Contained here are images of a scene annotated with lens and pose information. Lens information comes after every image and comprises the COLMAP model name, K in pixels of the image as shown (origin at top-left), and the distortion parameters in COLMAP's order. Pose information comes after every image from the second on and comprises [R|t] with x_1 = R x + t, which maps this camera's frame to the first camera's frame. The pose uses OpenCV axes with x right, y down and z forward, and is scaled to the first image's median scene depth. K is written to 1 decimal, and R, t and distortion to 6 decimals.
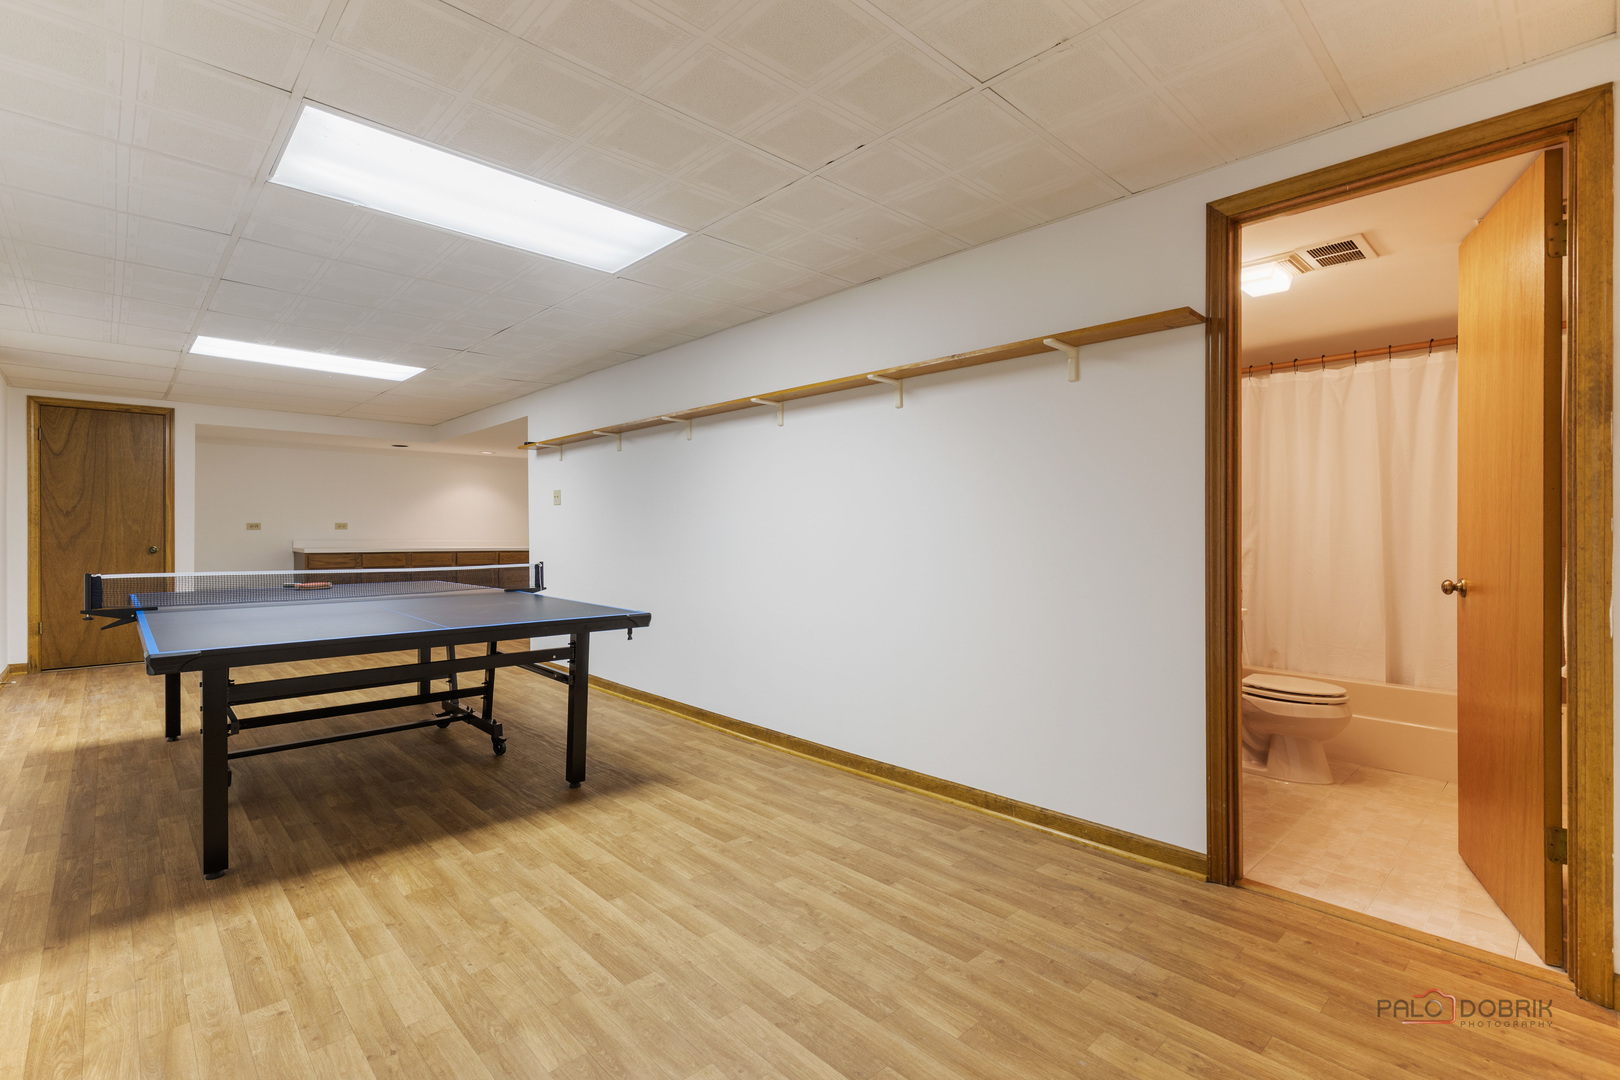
lens RADIAL K [[741.4, 0, 807.9], [0, 741.4, 530.7], [0, 0, 1]] dist [0.007780, -0.000589]
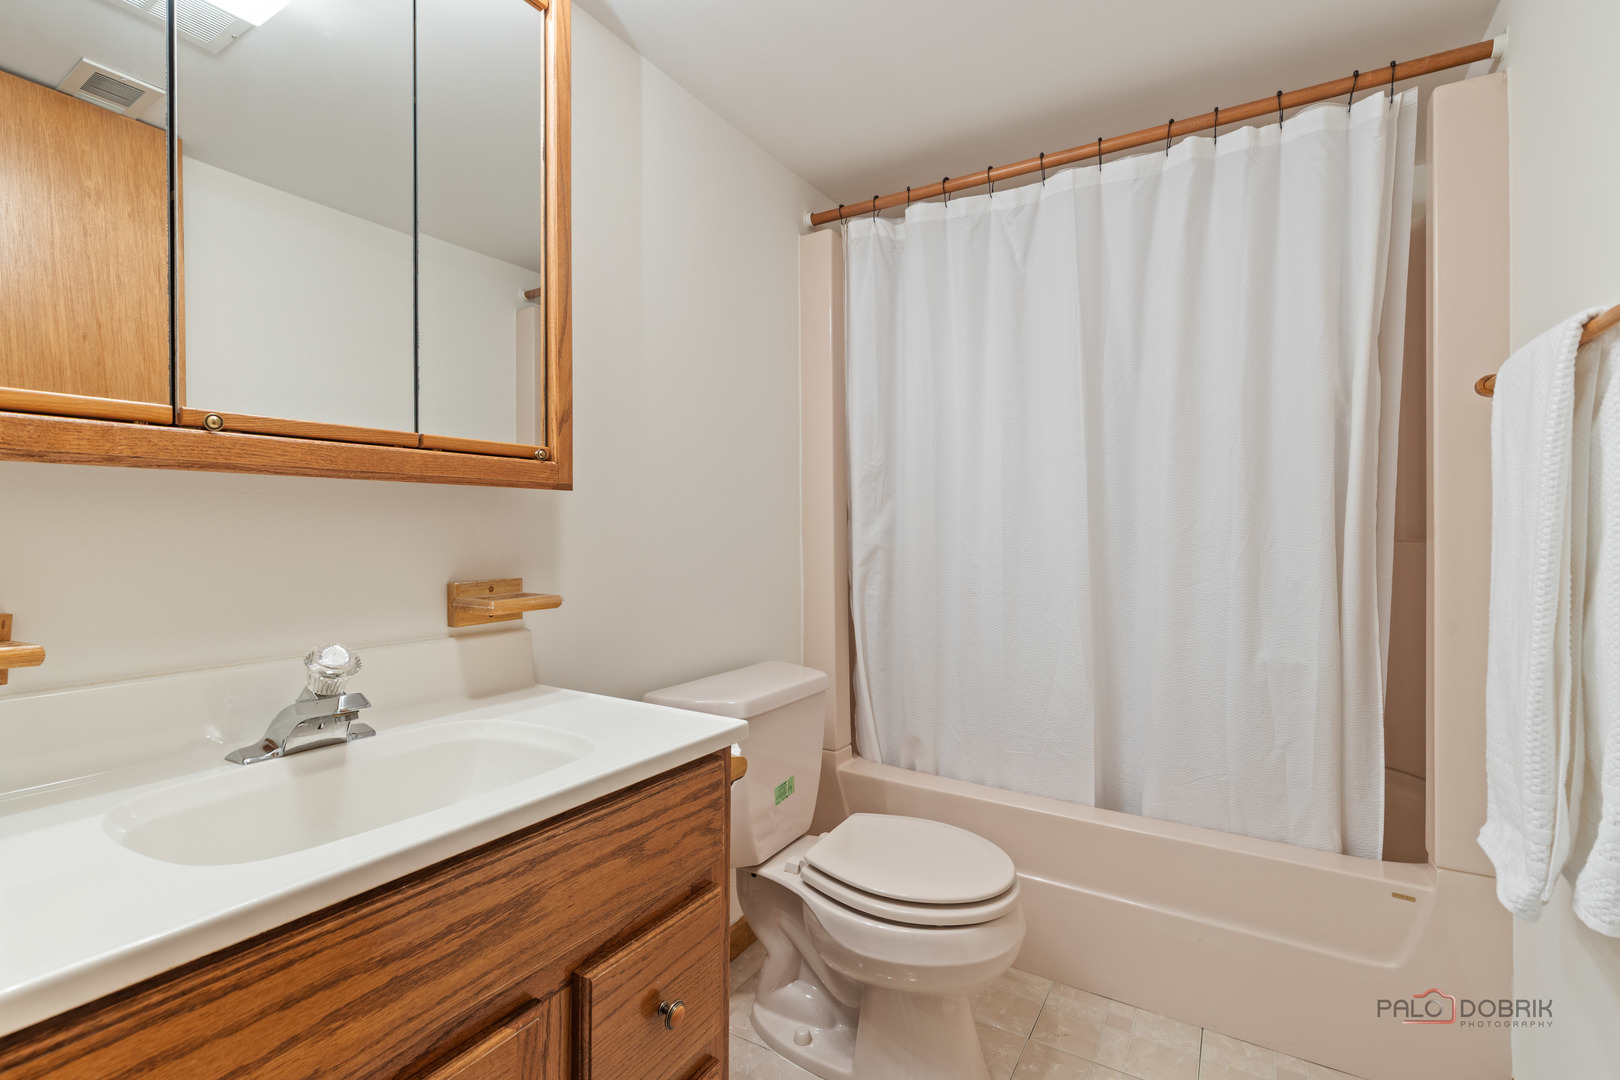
lens RADIAL K [[741.4, 0, 807.9], [0, 741.4, 530.7], [0, 0, 1]] dist [0.007780, -0.000589]
pose [[0.961163, -0.004621, 0.275942, 0.436330], [0.003985, 0.999988, 0.002866, 0.013222], [-0.275952, -0.001655, 0.961170, 0.551567]]
